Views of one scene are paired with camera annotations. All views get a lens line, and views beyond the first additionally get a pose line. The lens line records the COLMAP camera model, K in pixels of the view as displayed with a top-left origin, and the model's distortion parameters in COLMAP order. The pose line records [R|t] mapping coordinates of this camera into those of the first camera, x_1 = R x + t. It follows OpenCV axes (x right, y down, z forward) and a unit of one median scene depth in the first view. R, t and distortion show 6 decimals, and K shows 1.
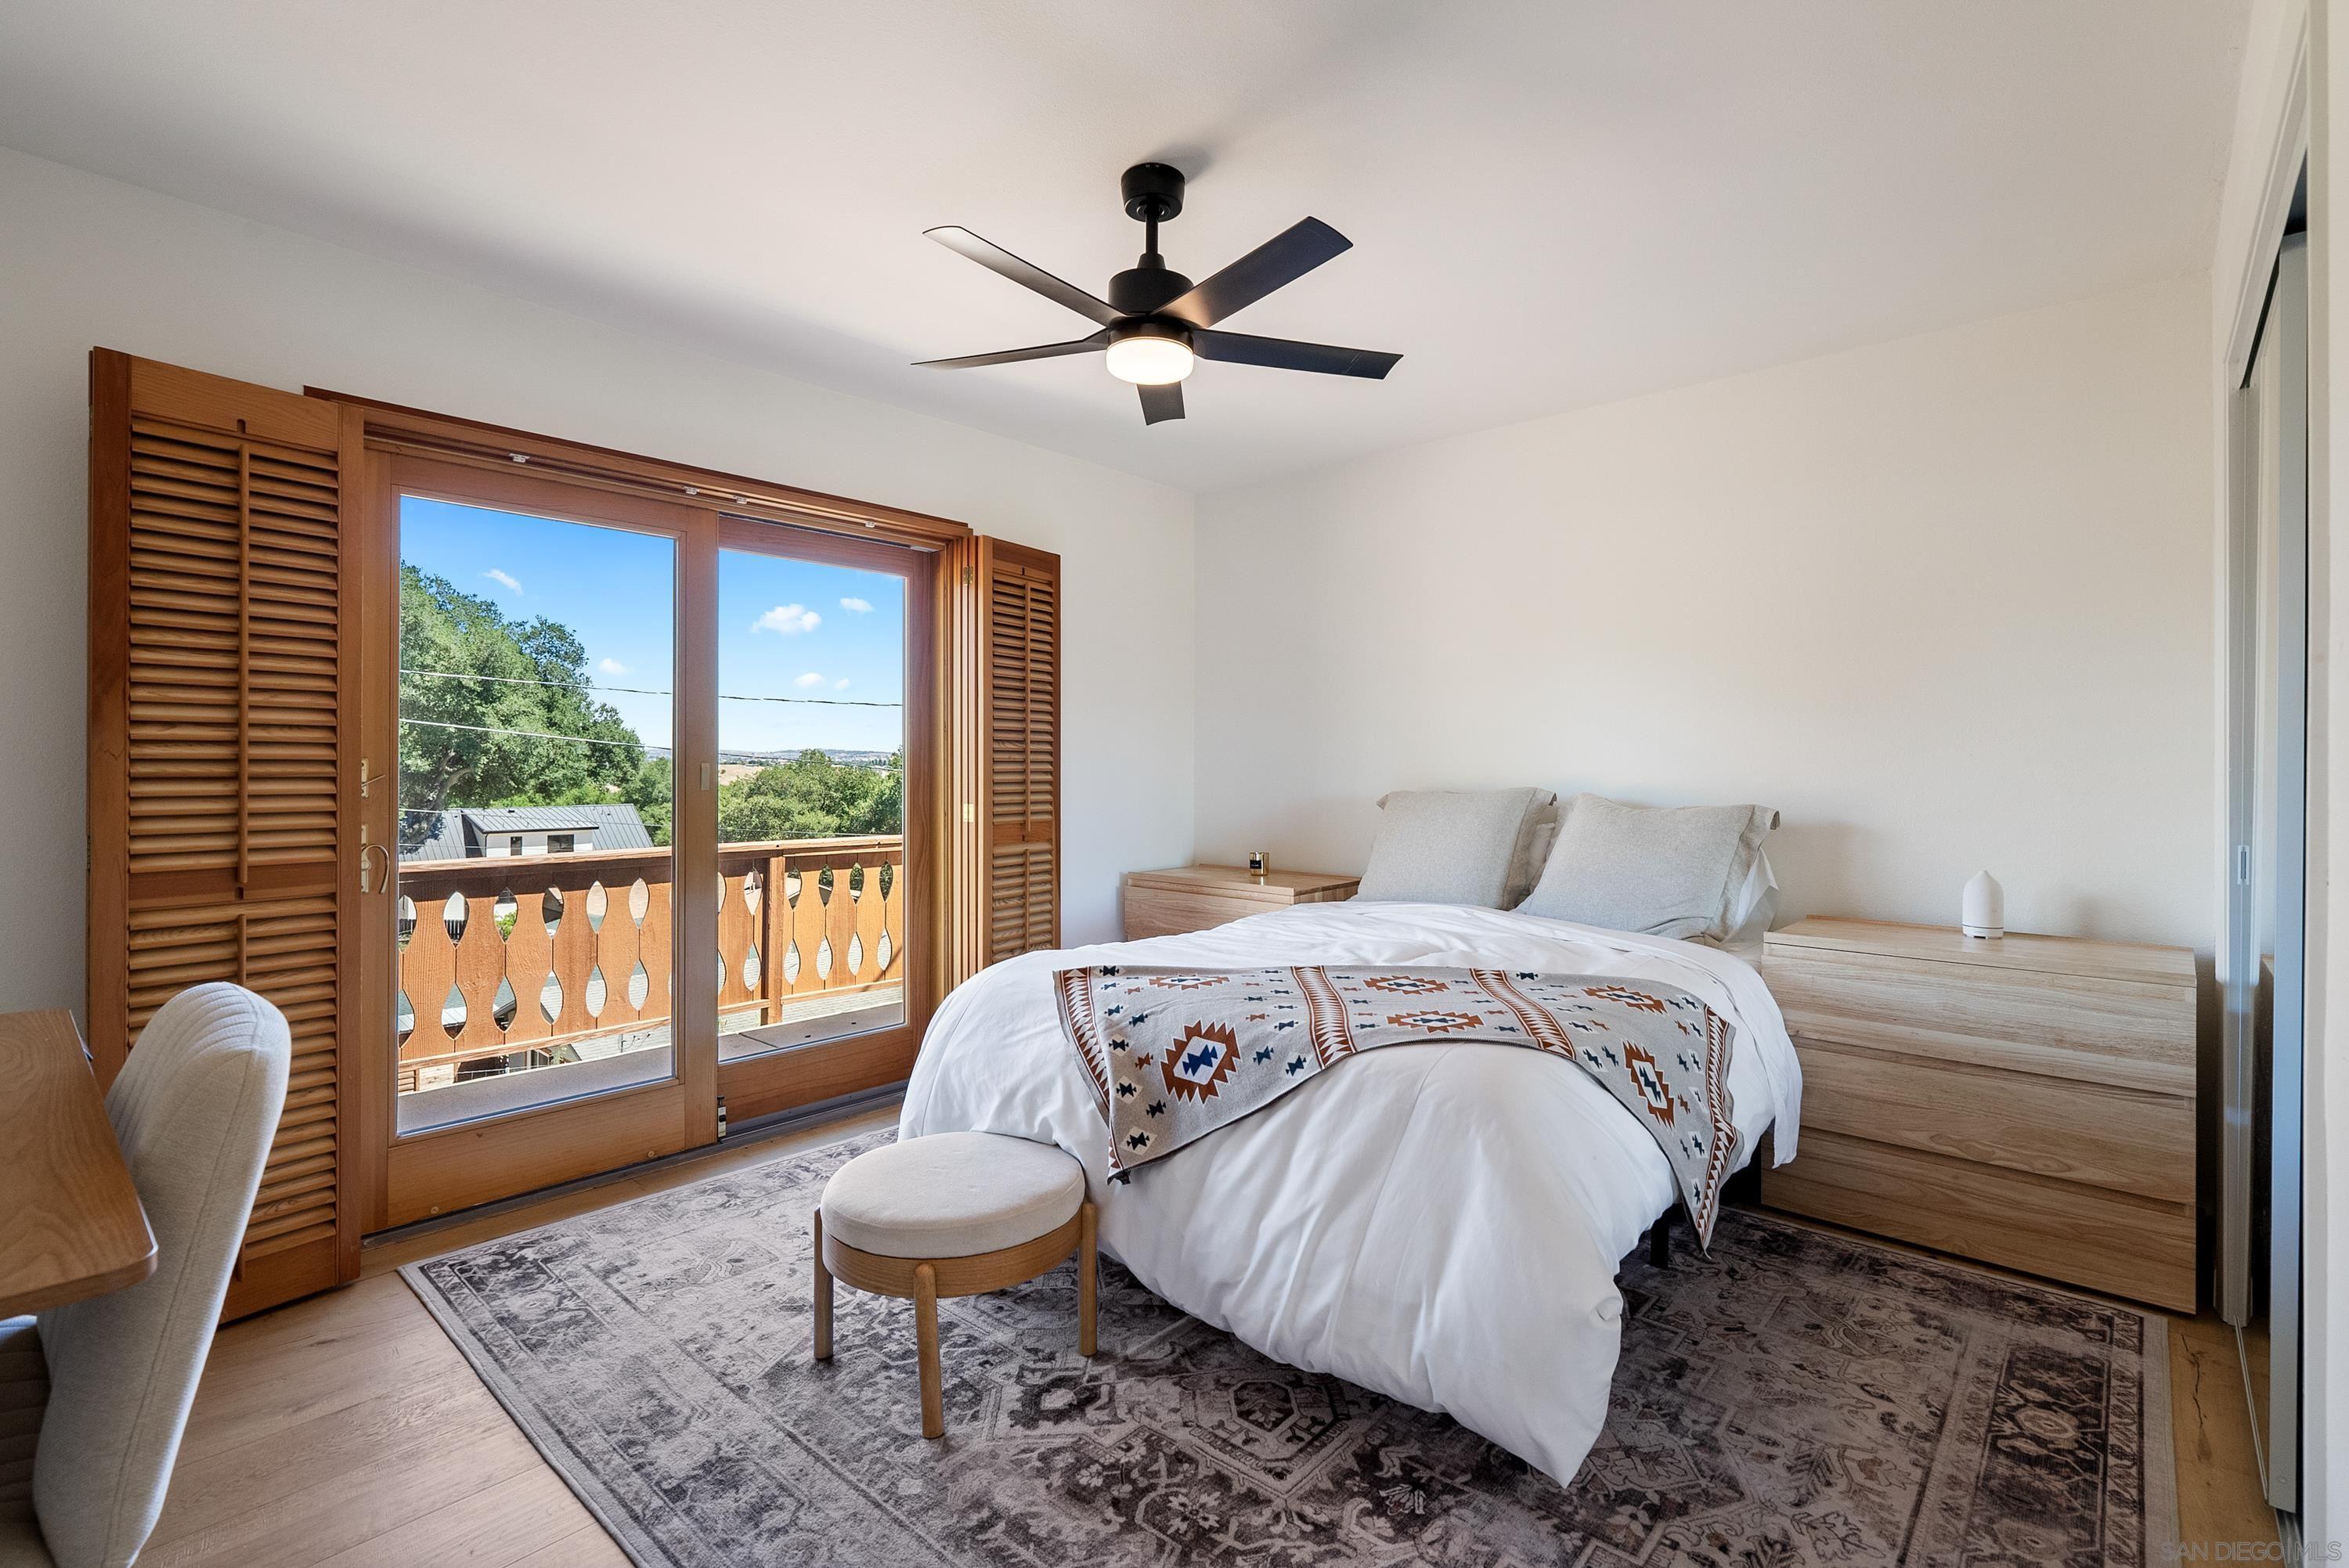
lens RADIAL K [[1075.3, 0, 1171.9], [0, 1075.3, 765.9], [0, 0, 1]] dist [-0.005432, 0.002791]
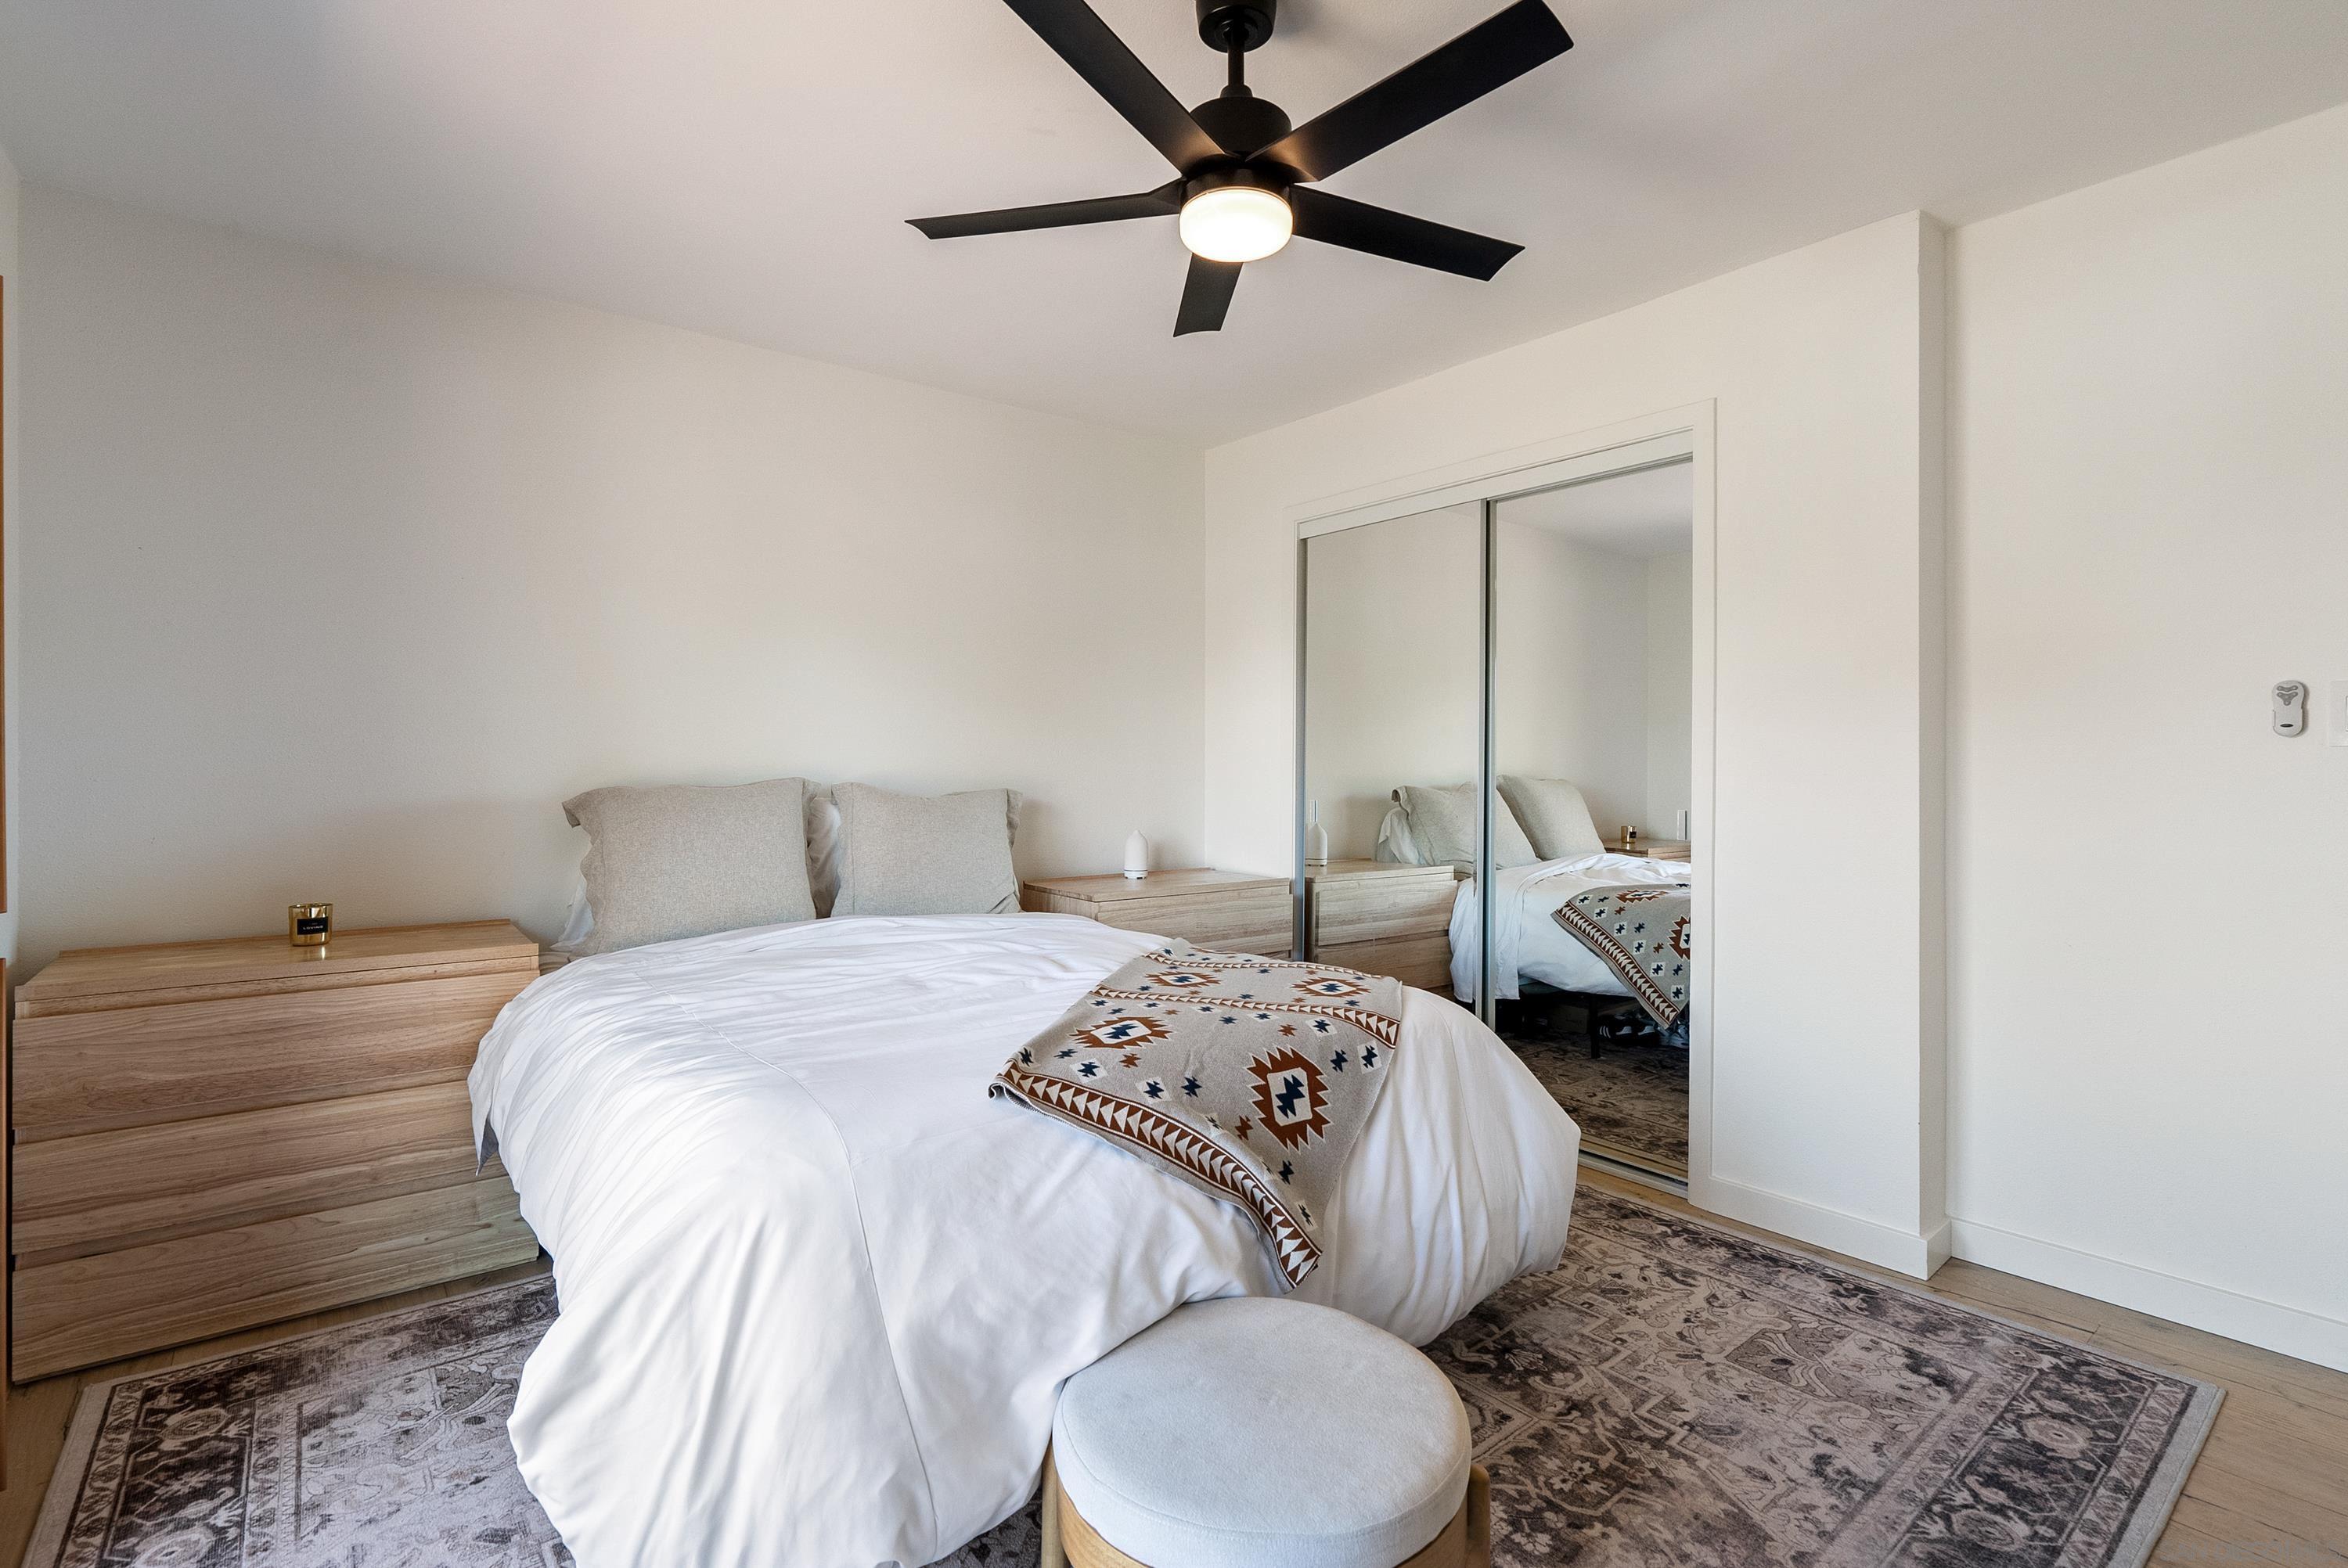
lens RADIAL K [[1074.8, 0, 1199.2], [0, 1074.8, 772.3], [0, 0, 1]] dist [-0.005432, 0.002791]
pose [[0.166423, -0.010987, 0.985993, -0.822860], [-0.002054, 0.999932, 0.011489, 0.007829], [-0.986052, -0.003938, 0.166390, 0.932056]]
